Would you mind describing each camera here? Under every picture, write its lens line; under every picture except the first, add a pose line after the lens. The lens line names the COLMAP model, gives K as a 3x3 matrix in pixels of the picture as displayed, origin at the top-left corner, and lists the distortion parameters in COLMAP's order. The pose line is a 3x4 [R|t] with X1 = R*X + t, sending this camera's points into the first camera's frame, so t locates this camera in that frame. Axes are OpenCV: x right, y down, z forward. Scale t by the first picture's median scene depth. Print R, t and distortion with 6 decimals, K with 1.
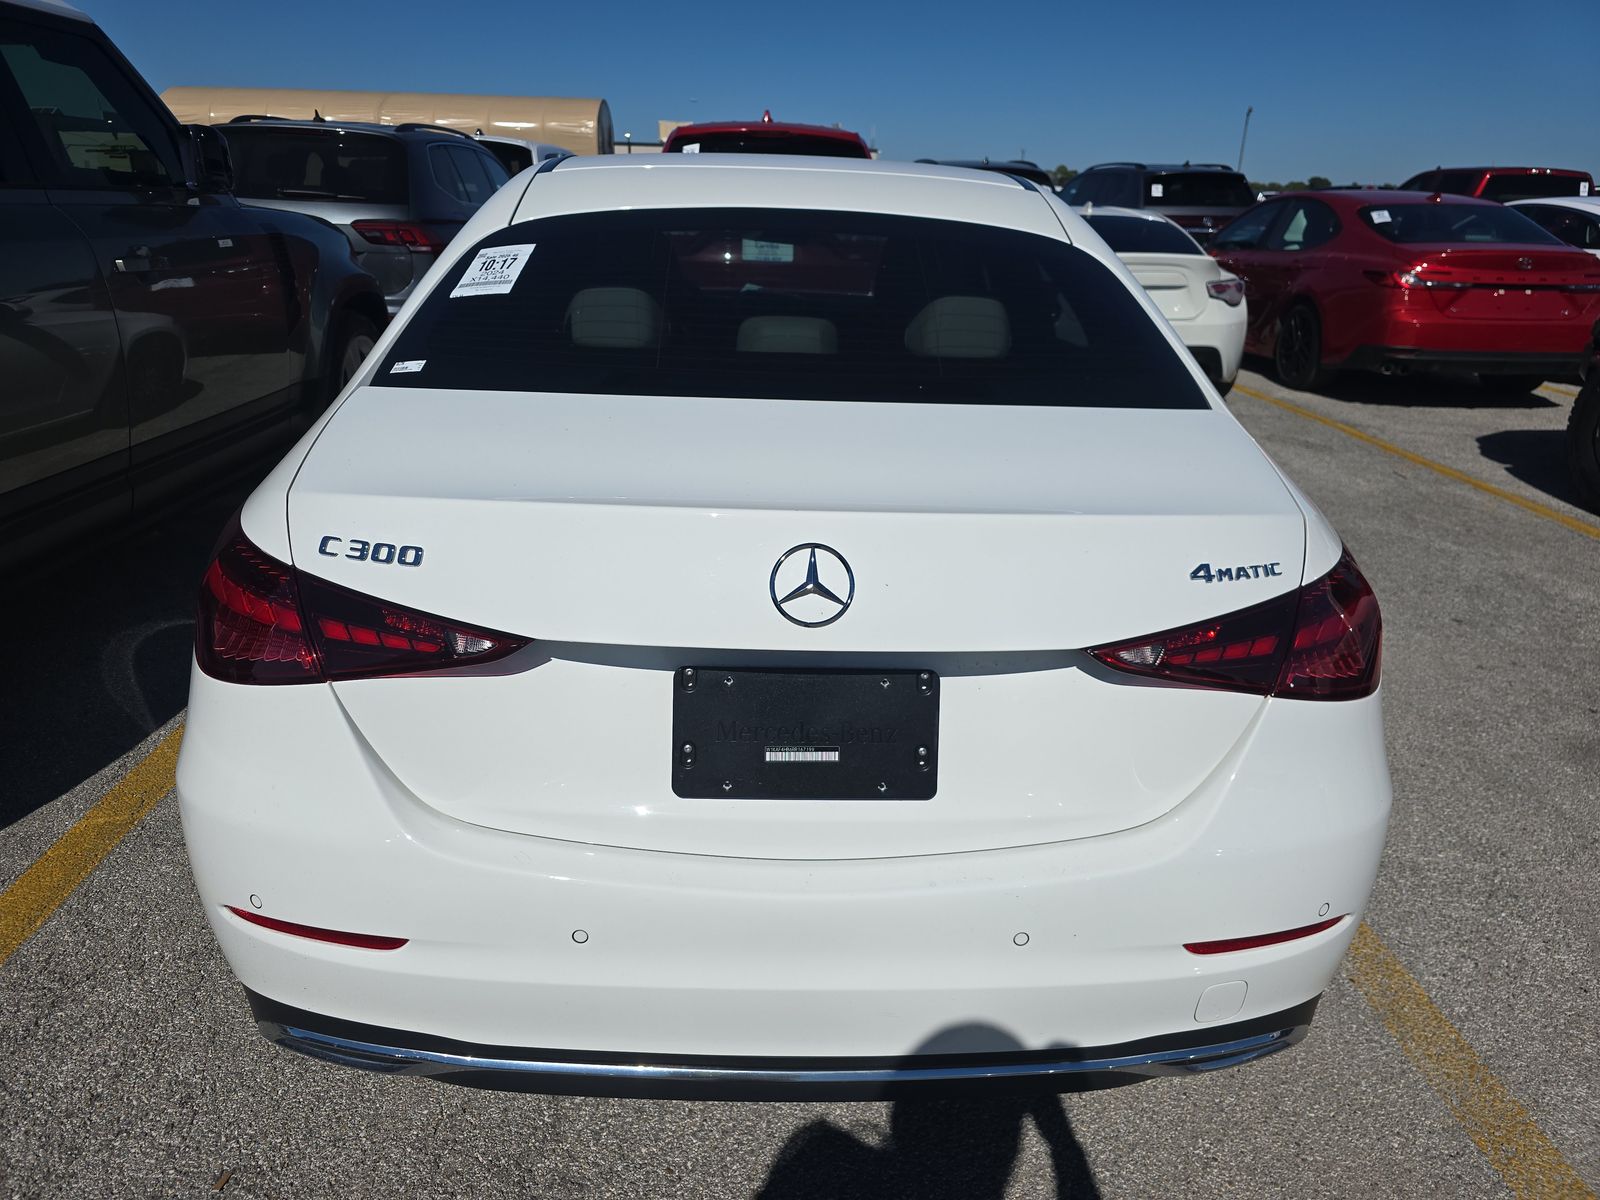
lens RADIAL K [[1052.8, 0, 800.8], [0, 1052.8, 602.6], [0, 0, 1]] dist [0.036511, -0.027521]
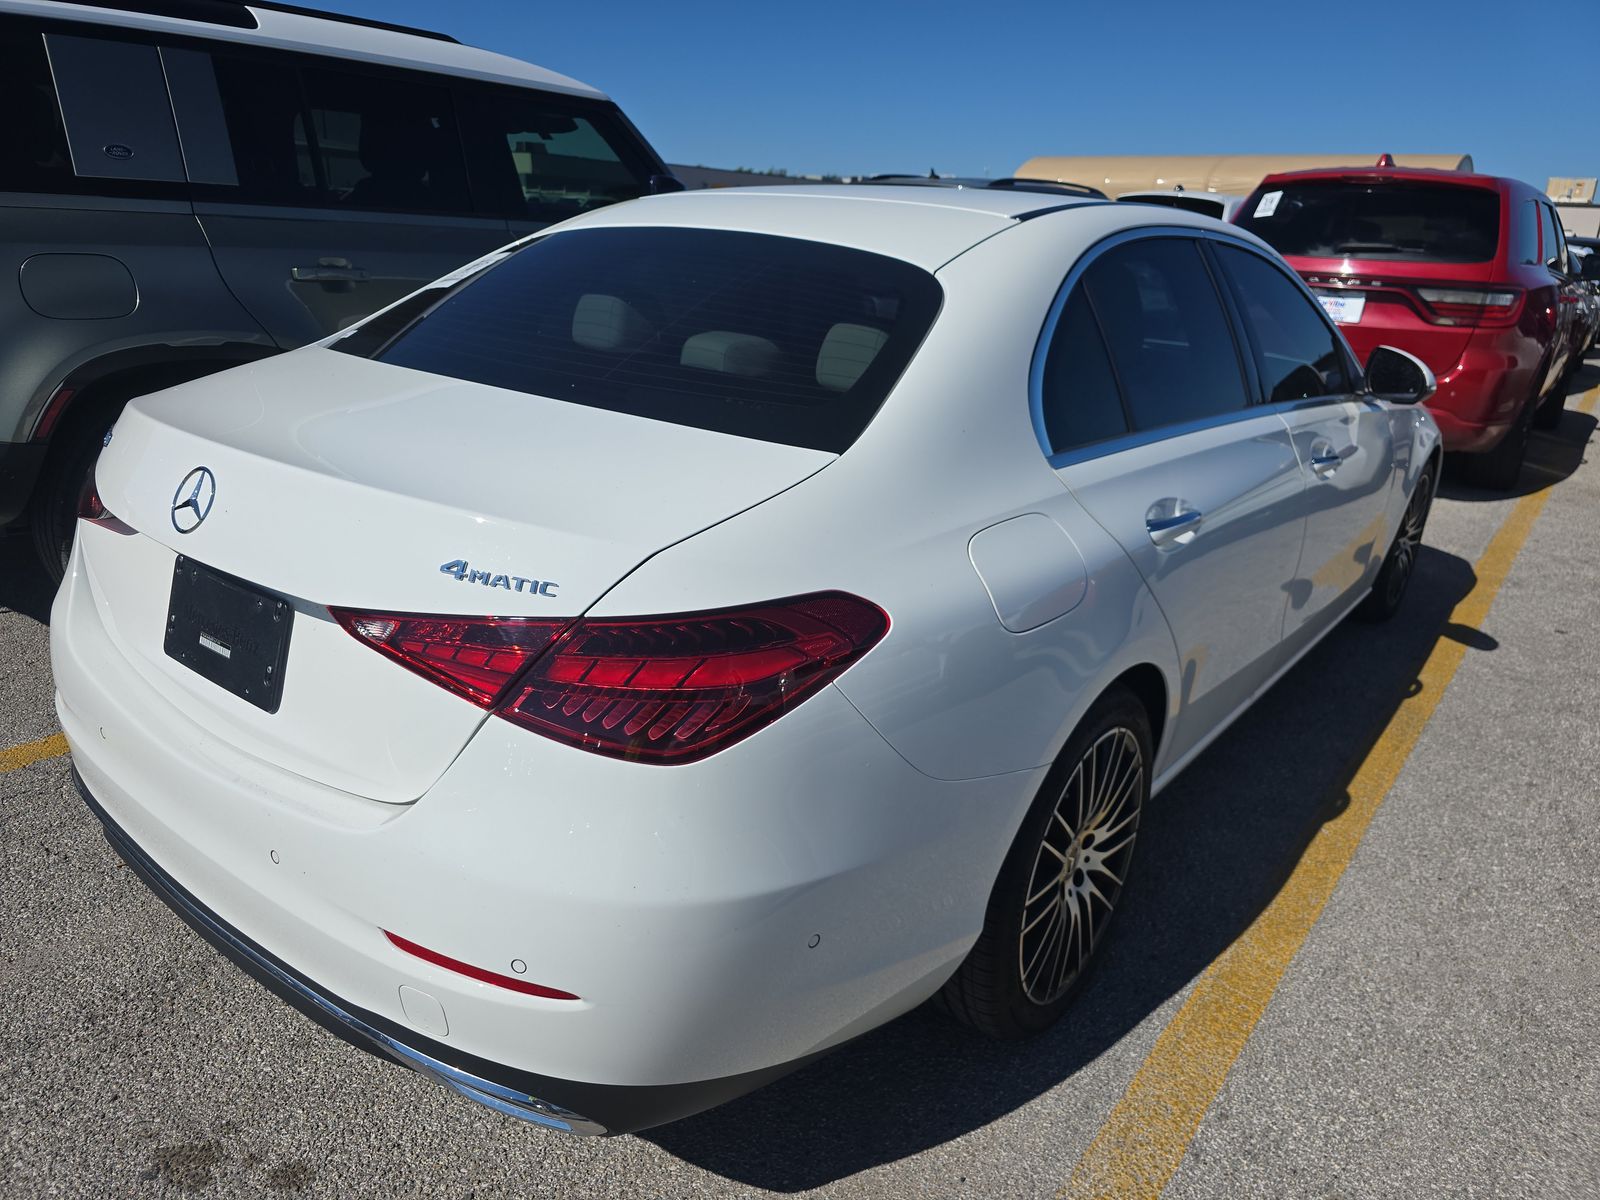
lens RADIAL K [[1052.8, 0, 803.2], [0, 1052.8, 601.8], [0, 0, 1]] dist [0.036511, -0.027521]
pose [[0.778791, 0.219546, -0.587609, 1.206076], [-0.248316, 0.968130, 0.032610, -0.109937], [0.576041, 0.120516, 0.808488, 0.386155]]
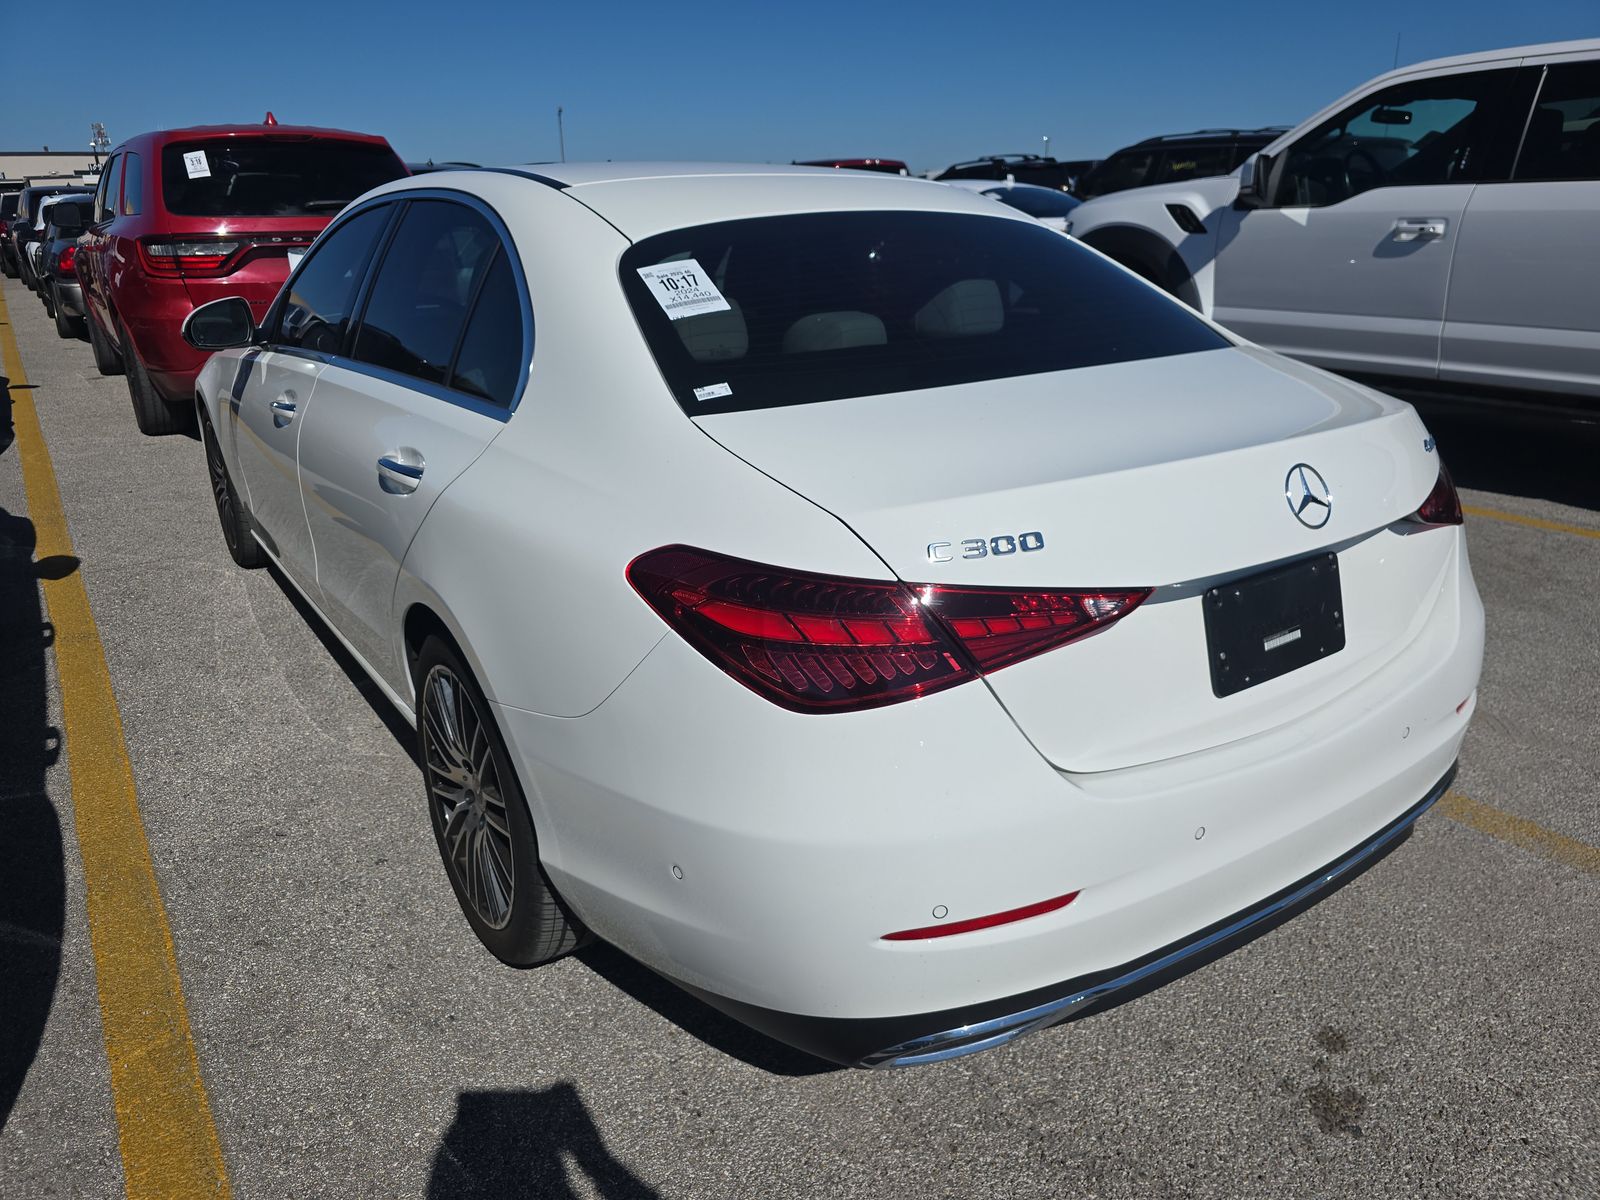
lens RADIAL K [[1052.8, 0, 800.8], [0, 1052.8, 599.5], [0, 0, 1]] dist [0.036511, -0.027521]
pose [[0.859341, -0.224582, 0.459452, -1.019871], [0.224582, 0.972874, 0.055496, -0.093784], [-0.459452, 0.055495, 0.886467, 0.150397]]
